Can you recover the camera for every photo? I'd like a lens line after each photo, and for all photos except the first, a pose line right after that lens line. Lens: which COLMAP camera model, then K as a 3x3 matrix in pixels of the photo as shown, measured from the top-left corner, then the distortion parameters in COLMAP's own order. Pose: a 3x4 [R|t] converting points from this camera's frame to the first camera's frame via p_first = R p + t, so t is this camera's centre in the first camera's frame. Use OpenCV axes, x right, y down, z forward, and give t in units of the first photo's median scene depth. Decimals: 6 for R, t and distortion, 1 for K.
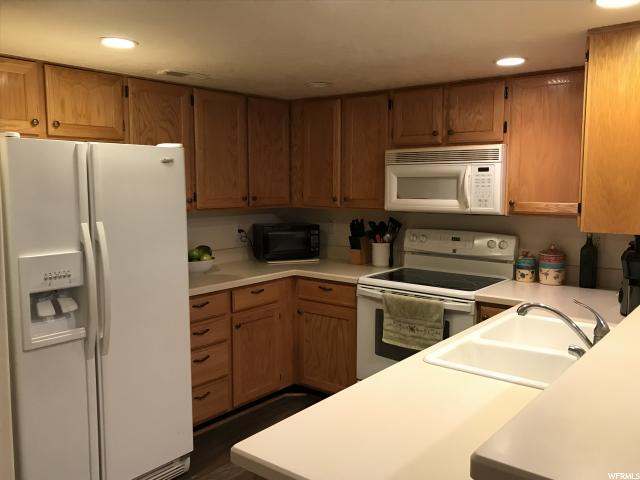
lens RADIAL K [[559.6, 0, 314.4], [0, 559.6, 240.9], [0, 0, 1]] dist [0.022003, -0.048984]
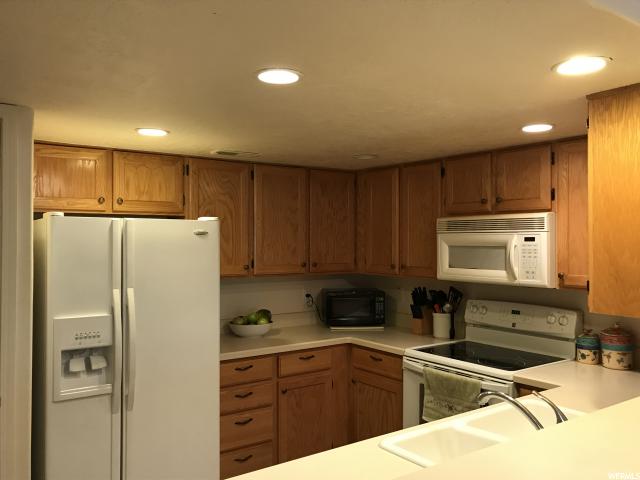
lens RADIAL K [[559.6, 0, 321.7], [0, 559.6, 236.0], [0, 0, 1]] dist [0.022003, -0.048984]
pose [[0.964985, -0.000974, -0.262303, 0.207914], [-0.028908, 0.993507, -0.110039, -0.019099], [0.260707, 0.113768, 0.958691, 0.010260]]
